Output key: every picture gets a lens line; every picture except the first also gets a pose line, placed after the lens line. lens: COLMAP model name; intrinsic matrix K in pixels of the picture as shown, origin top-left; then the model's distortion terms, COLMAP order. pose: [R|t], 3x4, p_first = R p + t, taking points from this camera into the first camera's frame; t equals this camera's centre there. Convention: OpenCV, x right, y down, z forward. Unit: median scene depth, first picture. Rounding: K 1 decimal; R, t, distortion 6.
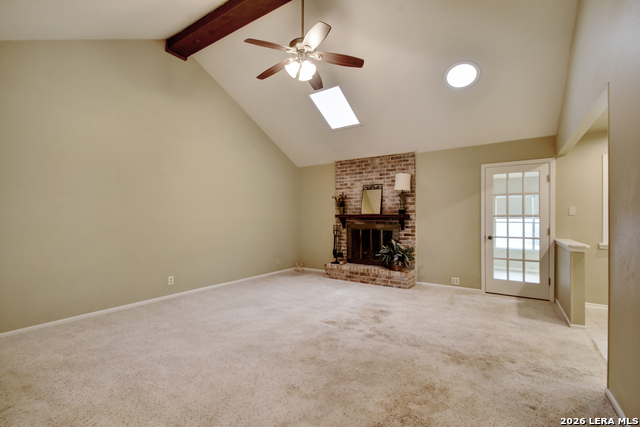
lens RADIAL K [[283.5, 0, 320.0], [0, 283.5, 213.5], [0, 0, 1]] dist [0.000462, -0.000015]
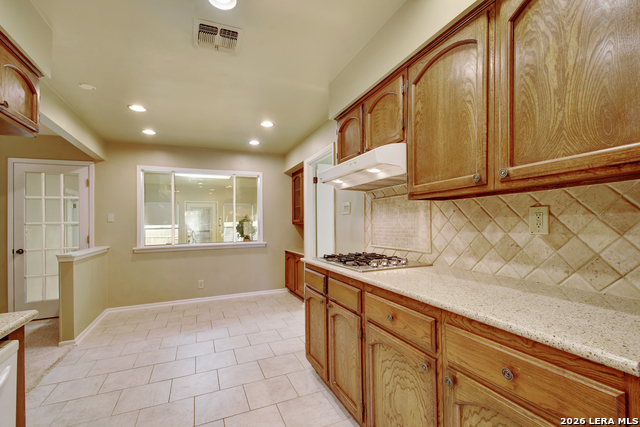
lens RADIAL K [[290.7, 0, 320.0], [0, 290.7, 213.5], [0, 0, 1]] dist [-0.000569, -0.000200]
pose [[0.542722, 0.010311, 0.839849, 0.369294], [0.010415, 0.999765, -0.019005, 0.003297], [-0.839848, 0.019061, 0.542487, -0.150851]]
